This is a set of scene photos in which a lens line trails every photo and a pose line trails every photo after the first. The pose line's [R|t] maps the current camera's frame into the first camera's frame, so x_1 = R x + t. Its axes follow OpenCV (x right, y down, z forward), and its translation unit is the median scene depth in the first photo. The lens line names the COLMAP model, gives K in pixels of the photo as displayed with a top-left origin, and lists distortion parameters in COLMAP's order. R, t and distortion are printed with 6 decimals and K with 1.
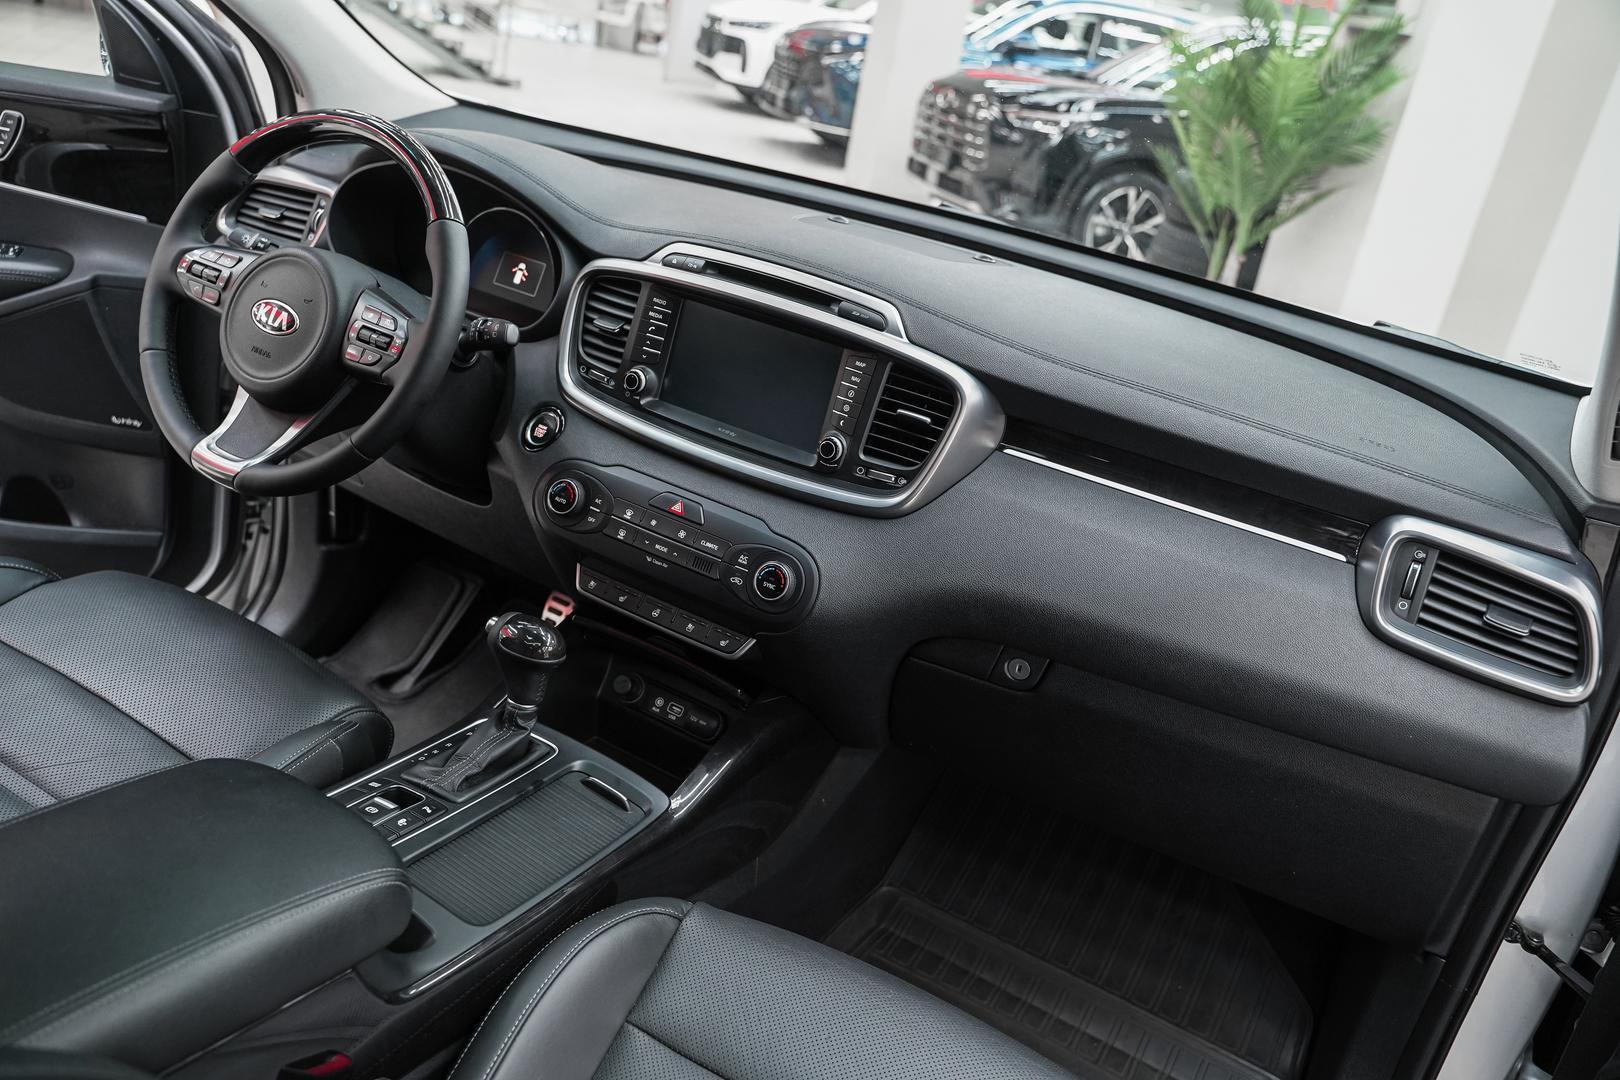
lens RADIAL K [[1274.5, 0, 802.0], [0, 1274.5, 539.5], [0, 0, 1]] dist [-0.012039, 0.004047]
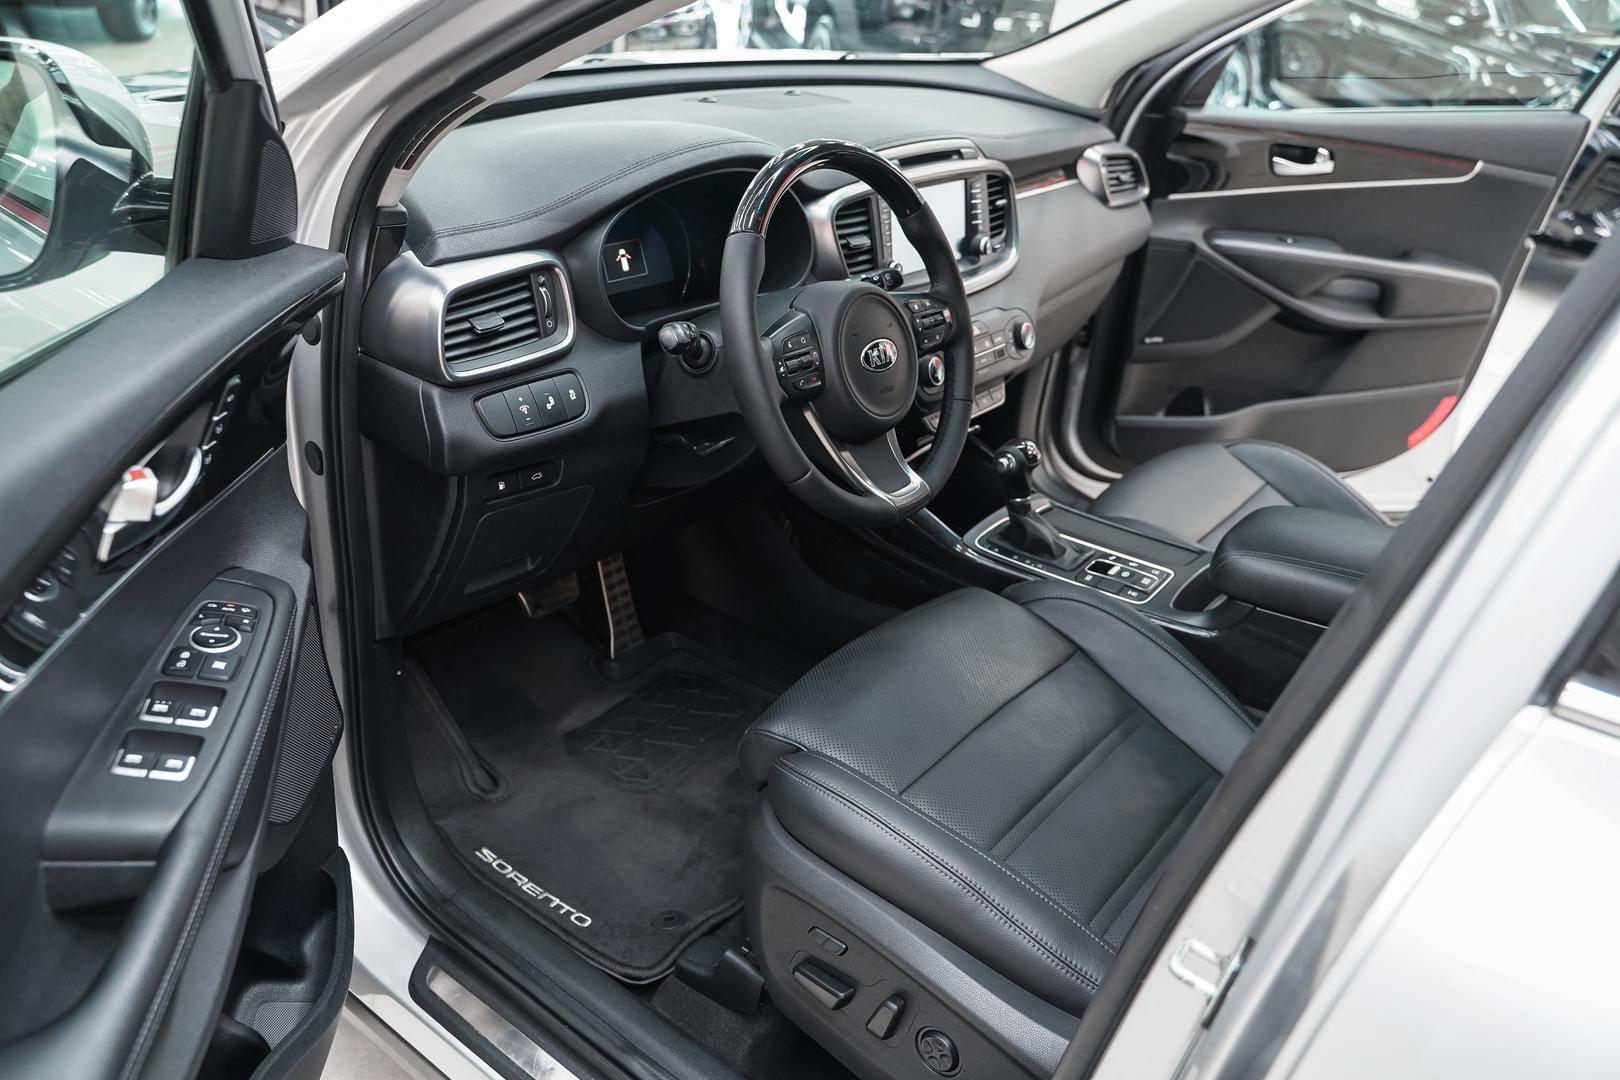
lens RADIAL K [[1274.5, 0, 802.0], [0, 1274.5, 539.5], [0, 0, 1]] dist [-0.012039, 0.004047]
pose [[0.153305, -0.588142, 0.794095, -1.285618], [0.308076, 0.791990, 0.527107, -0.599320], [-0.938929, 0.163833, 0.302608, 0.741891]]
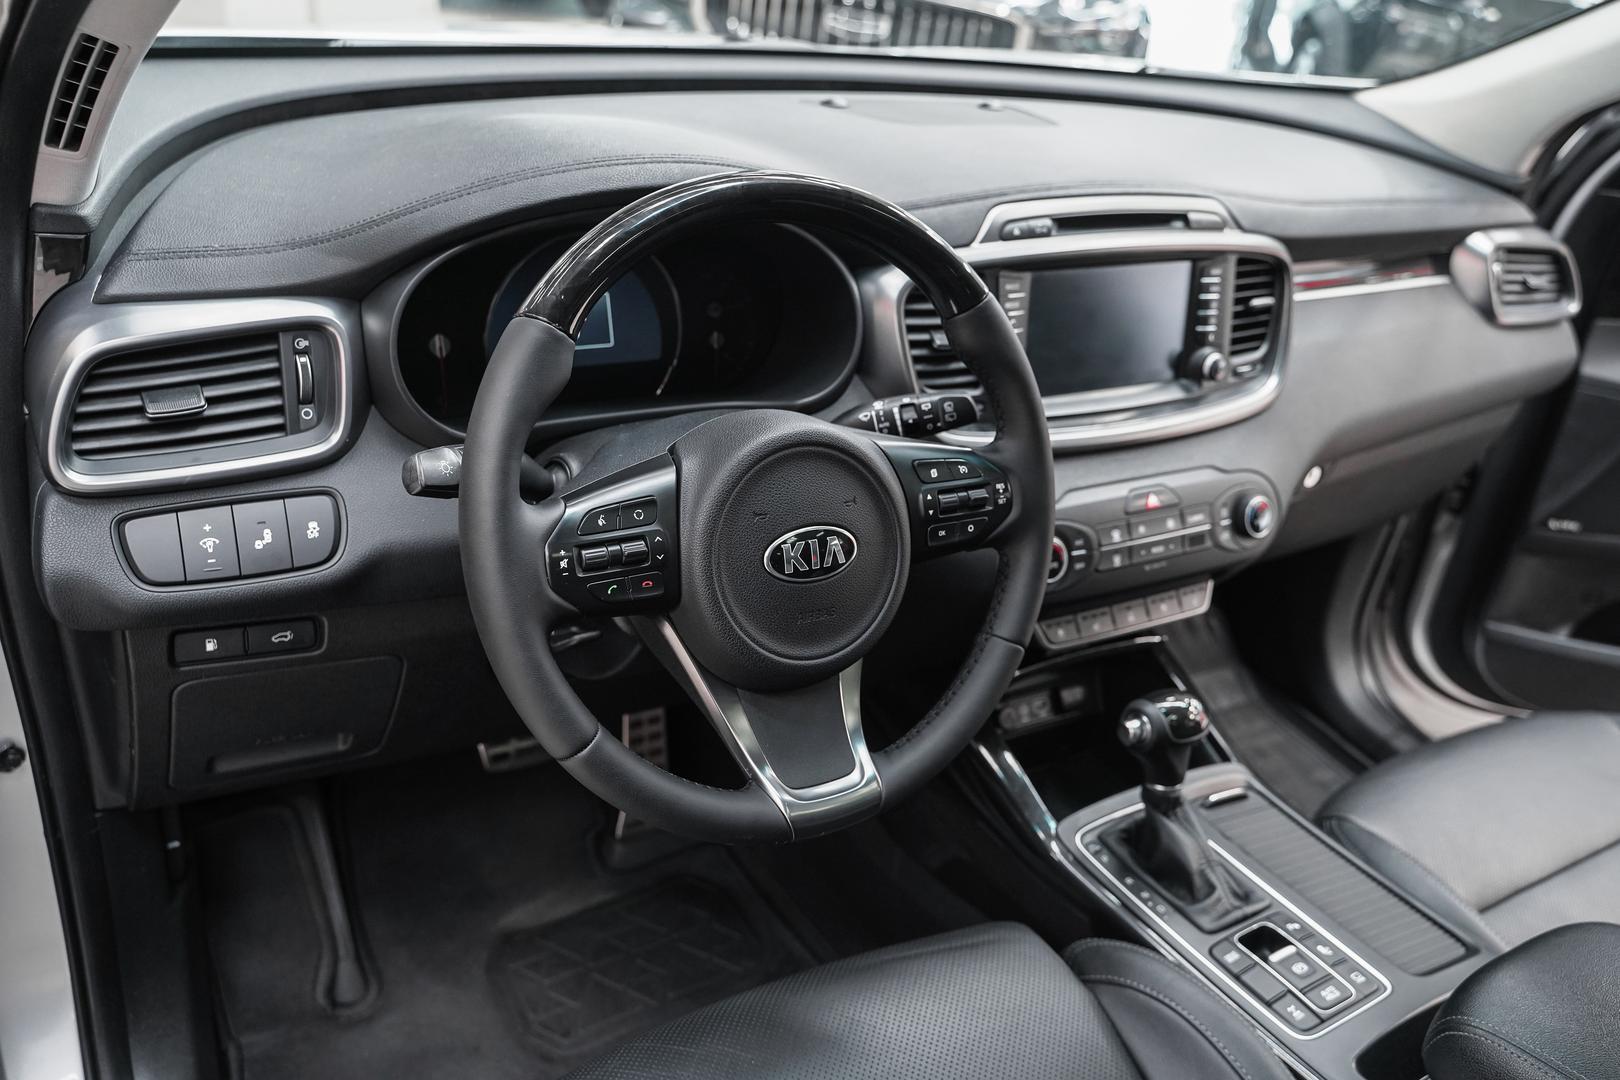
lens RADIAL K [[1322.2, 0, 820.9], [0, 1322.2, 534.1], [0, 0, 1]] dist [-0.001919, 0.008215]
pose [[0.496164, -0.505153, 0.706145, -0.811690], [0.295291, 0.863014, 0.409890, -0.418074], [-0.816471, 0.005145, 0.577364, 0.617189]]
